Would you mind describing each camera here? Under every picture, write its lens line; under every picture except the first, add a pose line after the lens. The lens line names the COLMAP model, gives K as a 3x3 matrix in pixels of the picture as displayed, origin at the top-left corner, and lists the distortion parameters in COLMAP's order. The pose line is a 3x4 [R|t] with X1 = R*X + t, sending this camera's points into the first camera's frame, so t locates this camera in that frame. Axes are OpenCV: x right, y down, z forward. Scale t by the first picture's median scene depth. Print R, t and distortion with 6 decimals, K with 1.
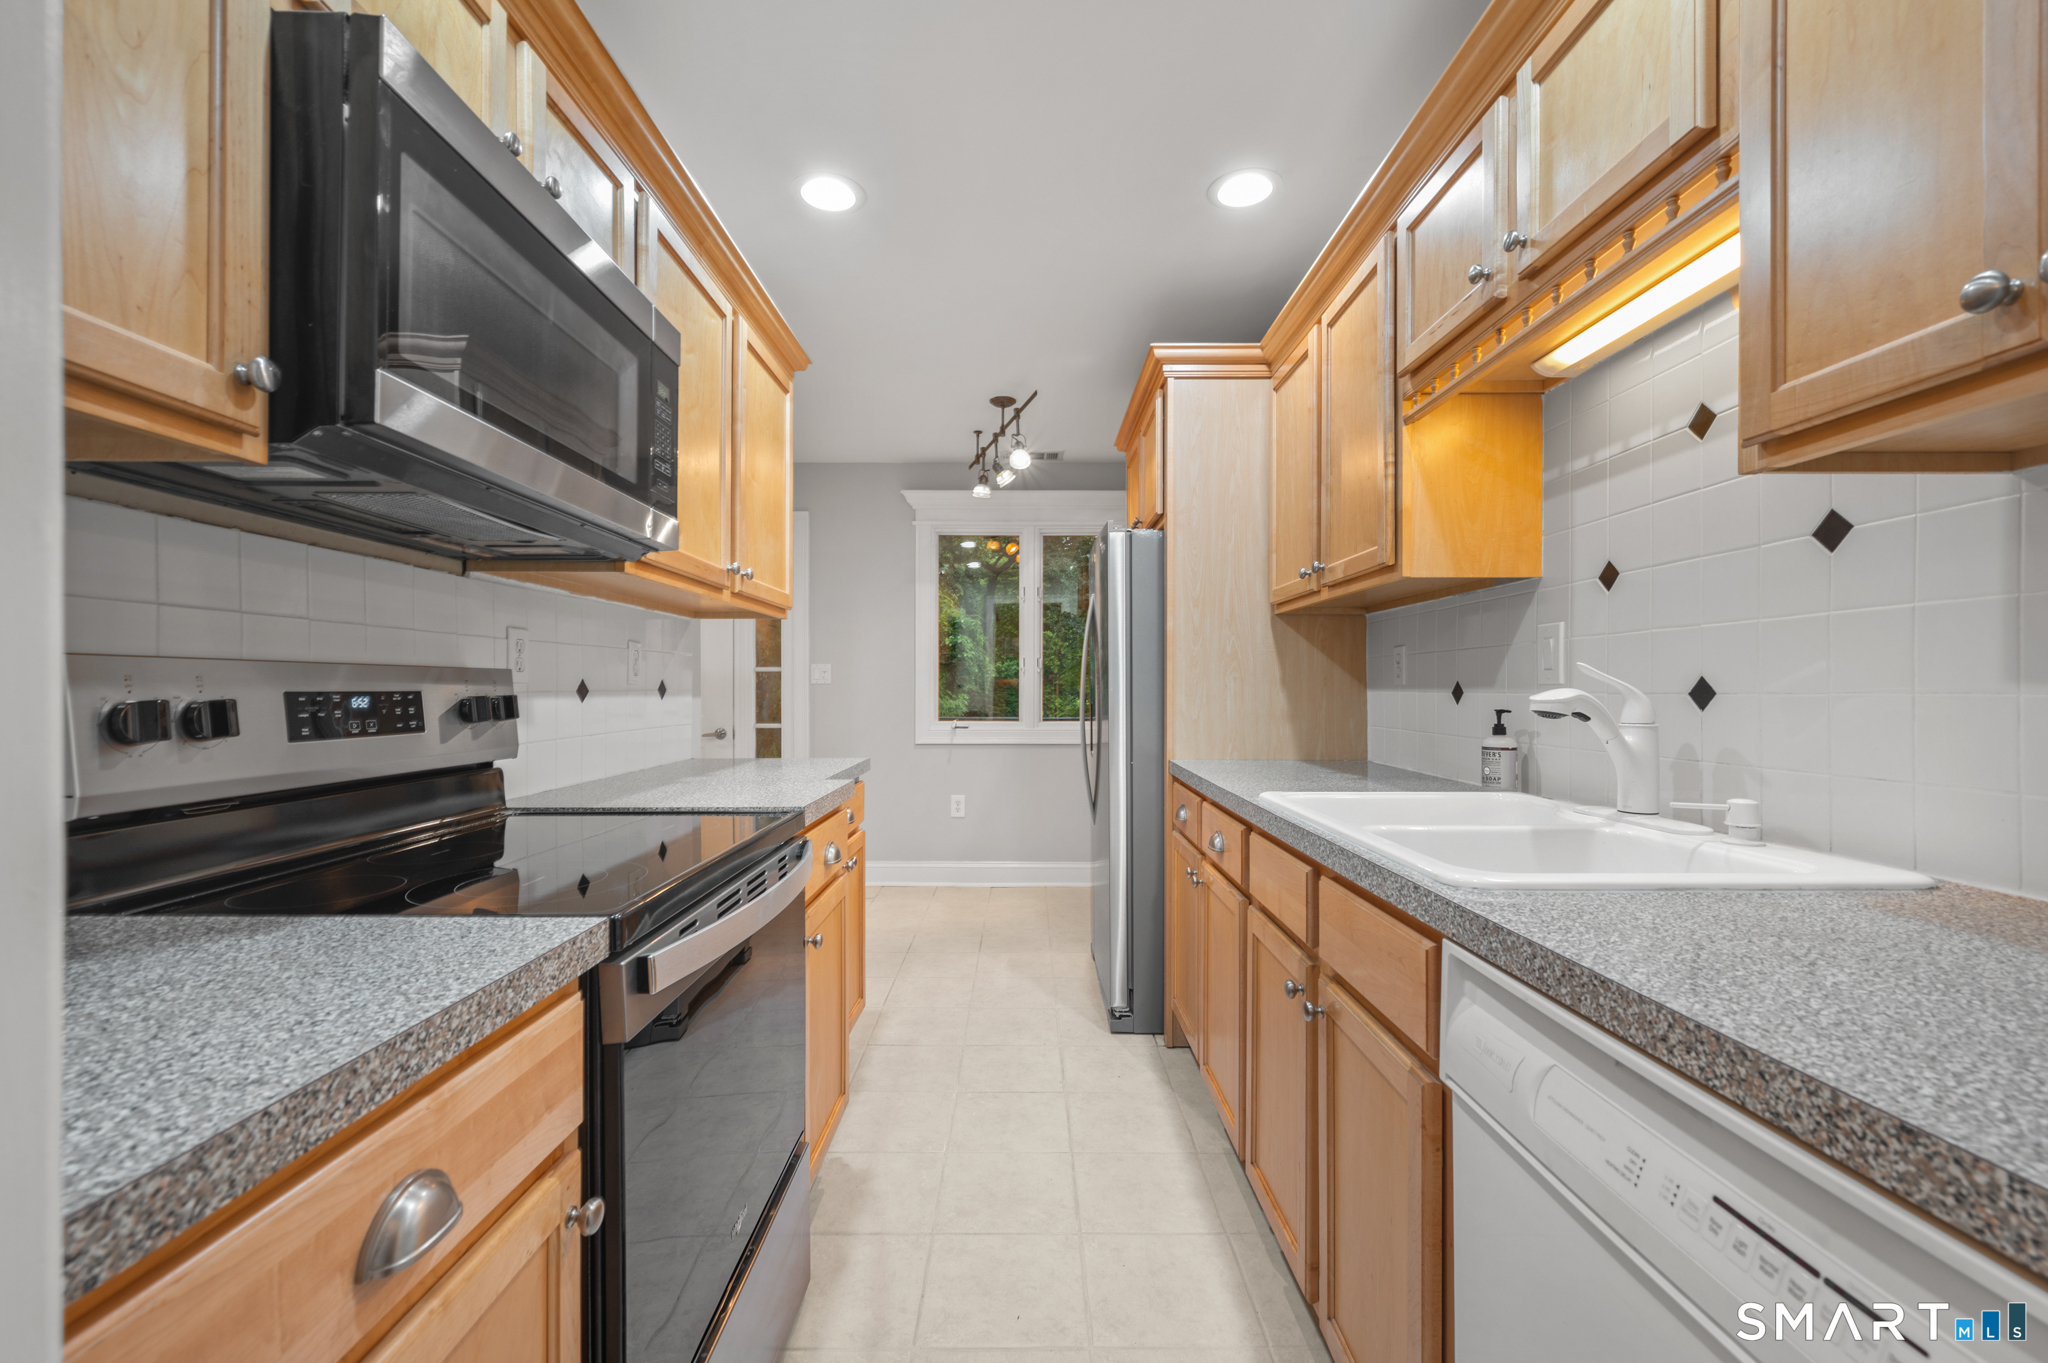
lens RADIAL K [[835.5, 0, 1024.7], [0, 835.5, 687.6], [0, 0, 1]] dist [0.000744, -0.000162]
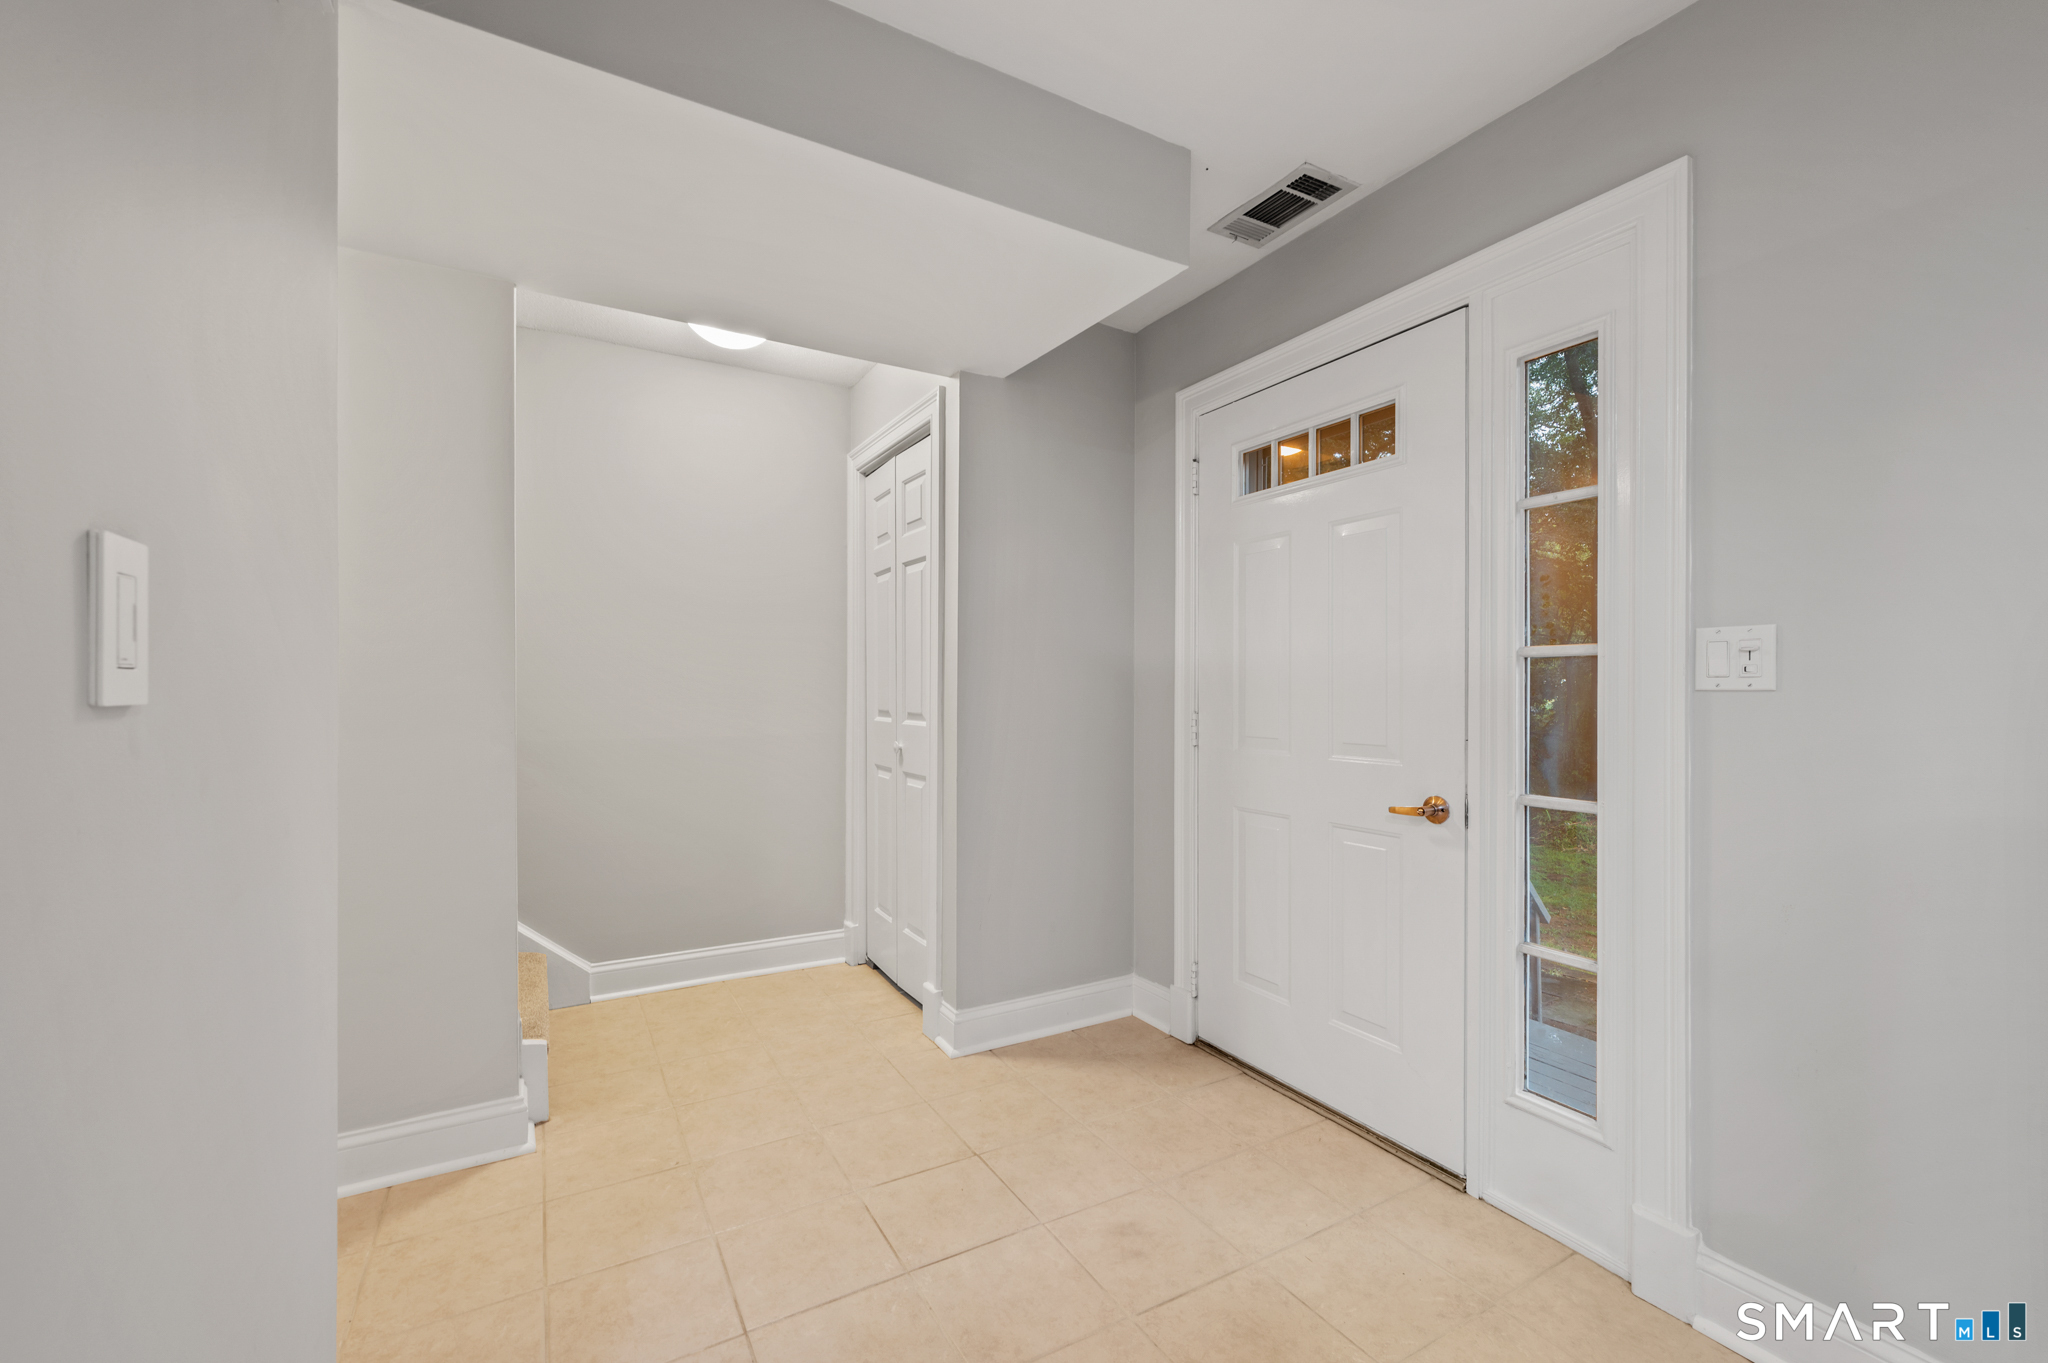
lens RADIAL K [[835.5, 0, 1024.5], [0, 835.5, 681.1], [0, 0, 1]] dist [0.000744, -0.000162]
pose [[0.494298, -0.006460, -0.869268, -0.101457], [0.001354, 0.999977, -0.006661, -0.006168], [0.869291, 0.002116, 0.494296, 0.609313]]
